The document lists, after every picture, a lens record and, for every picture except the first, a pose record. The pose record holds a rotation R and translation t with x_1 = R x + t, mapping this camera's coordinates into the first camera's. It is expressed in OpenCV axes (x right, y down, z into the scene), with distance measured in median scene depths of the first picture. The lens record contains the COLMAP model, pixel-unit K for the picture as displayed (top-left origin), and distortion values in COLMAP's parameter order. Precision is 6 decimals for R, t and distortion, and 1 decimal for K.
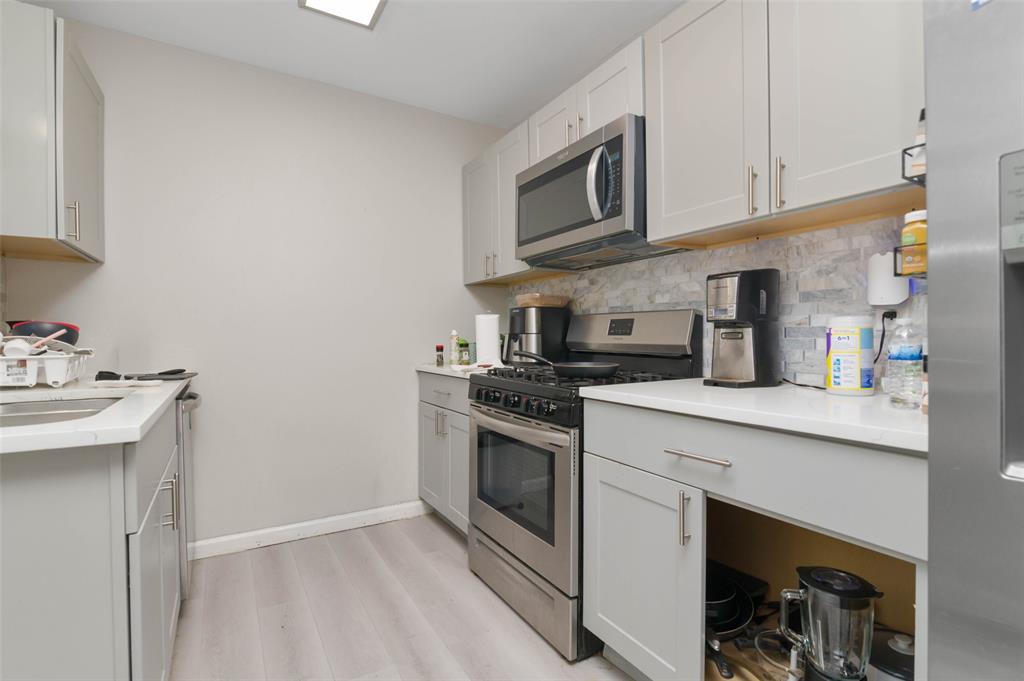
lens RADIAL K [[480.7, 0, 512.0], [0, 480.7, 340.5], [0, 0, 1]] dist [-0.004941, -0.000089]
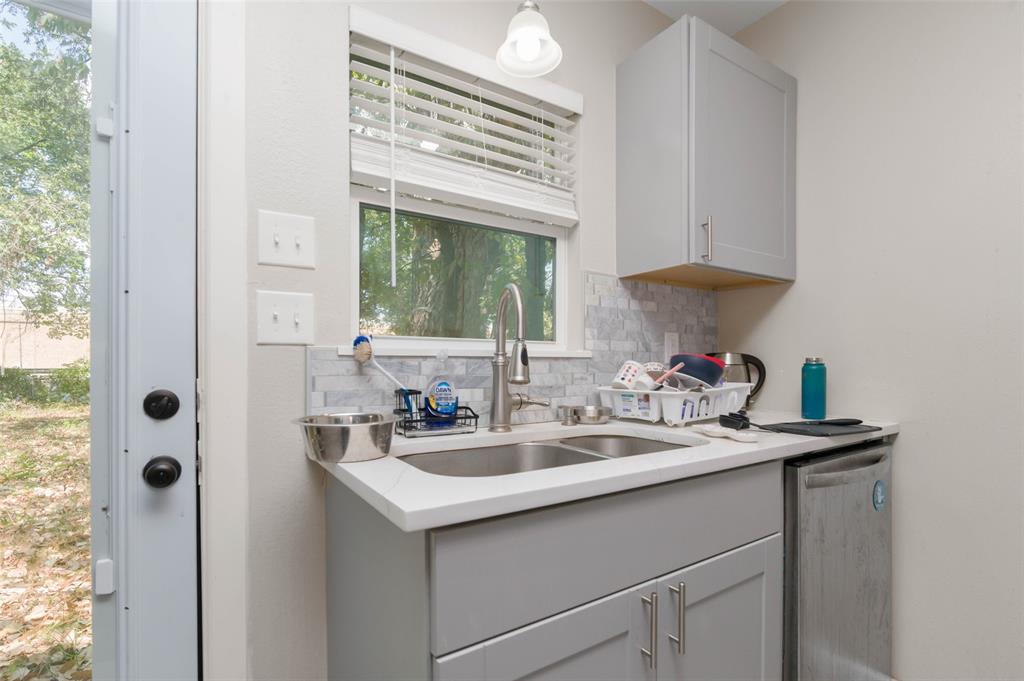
lens RADIAL K [[475.9, 0, 511.9], [0, 475.9, 368.7], [0, 0, 1]] dist [-0.000335, 0.000001]
pose [[0.045530, 0.008075, -0.998930, -0.049037], [-0.008840, 0.999931, 0.007680, -0.012060], [0.998924, 0.008480, 0.045598, 0.492432]]
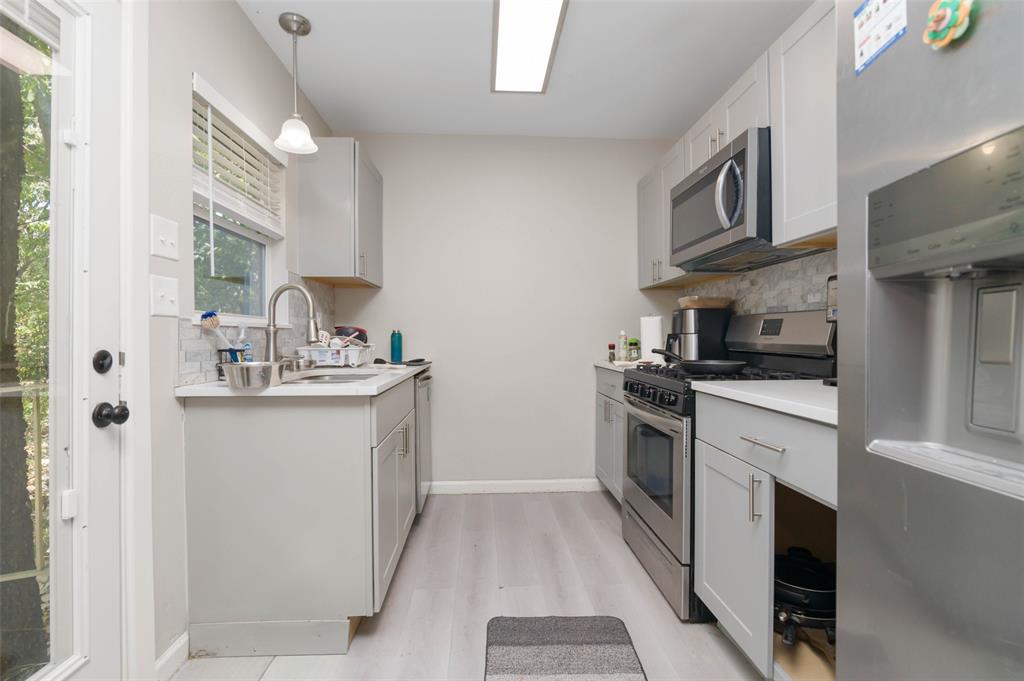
lens RADIAL K [[471.7, 0, 511.3], [0, 471.7, 338.1], [0, 0, 1]] dist [0.001255, 0.000141]
pose [[0.887689, 0.002357, -0.460437, 0.206835], [-0.004028, 0.999988, -0.002645, -0.000150], [0.460425, 0.004202, 0.887689, -0.143324]]
